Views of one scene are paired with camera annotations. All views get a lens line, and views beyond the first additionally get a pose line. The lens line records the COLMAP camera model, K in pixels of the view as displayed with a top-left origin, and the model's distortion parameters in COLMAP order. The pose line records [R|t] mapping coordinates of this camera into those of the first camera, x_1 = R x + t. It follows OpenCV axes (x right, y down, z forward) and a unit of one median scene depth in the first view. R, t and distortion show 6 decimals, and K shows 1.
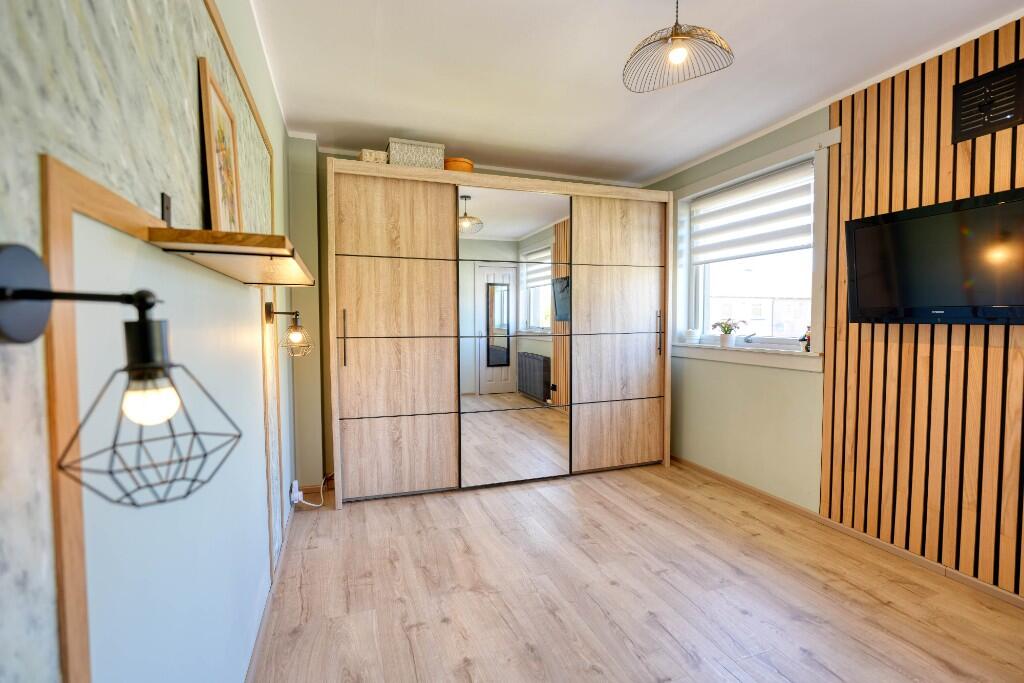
lens RADIAL K [[470.9, 0, 508.7], [0, 470.9, 341.2], [0, 0, 1]] dist [-0.014981, 0.001016]
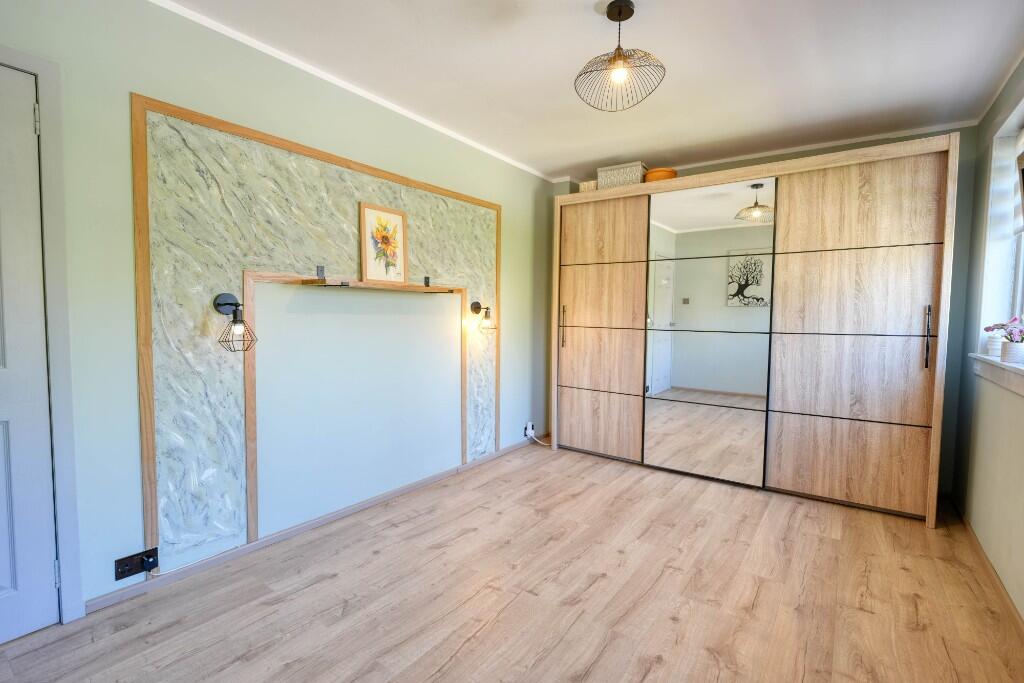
lens RADIAL K [[470.9, 0, 510.0], [0, 470.9, 340.2], [0, 0, 1]] dist [-0.014981, 0.001016]
pose [[0.566006, 0.057084, -0.822422, 0.689596], [-0.050192, 0.998135, 0.034736, -0.006591], [0.822871, 0.021618, 0.567816, 0.101974]]
